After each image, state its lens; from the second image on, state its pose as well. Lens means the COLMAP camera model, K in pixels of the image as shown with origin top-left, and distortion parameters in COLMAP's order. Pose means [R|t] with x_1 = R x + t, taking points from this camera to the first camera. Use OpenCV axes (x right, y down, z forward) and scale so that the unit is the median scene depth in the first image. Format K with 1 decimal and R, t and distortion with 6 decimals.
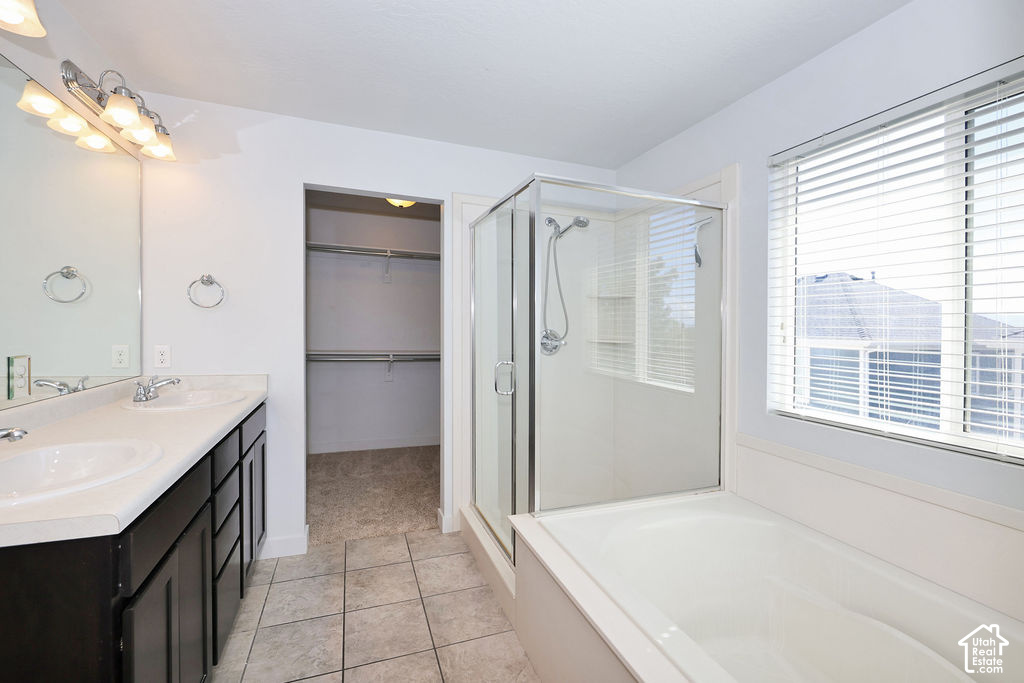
lens RADIAL K [[443.0, 0, 514.2], [0, 443.0, 334.7], [0, 0, 1]] dist [0.000507, -0.000486]
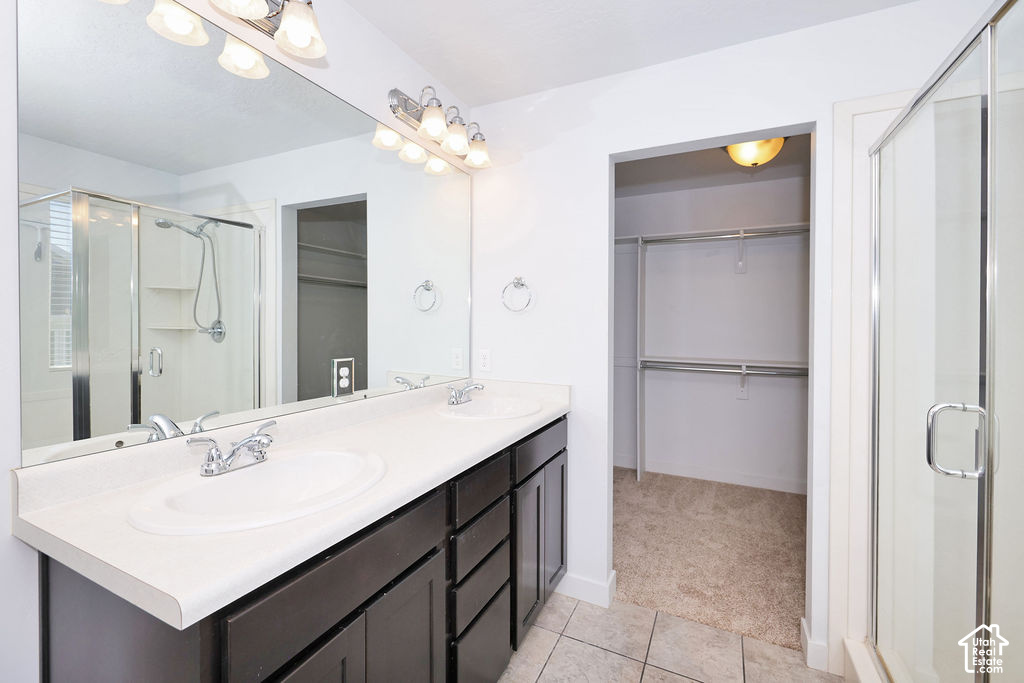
lens RADIAL K [[443.0, 0, 510.8], [0, 443.0, 340.3], [0, 0, 1]] dist [0.000507, -0.000486]
pose [[0.695415, 0.008358, -0.718560, -0.010910], [-0.004764, 0.999964, 0.007021, -0.004397], [0.718593, -0.001459, 0.695429, 0.280948]]
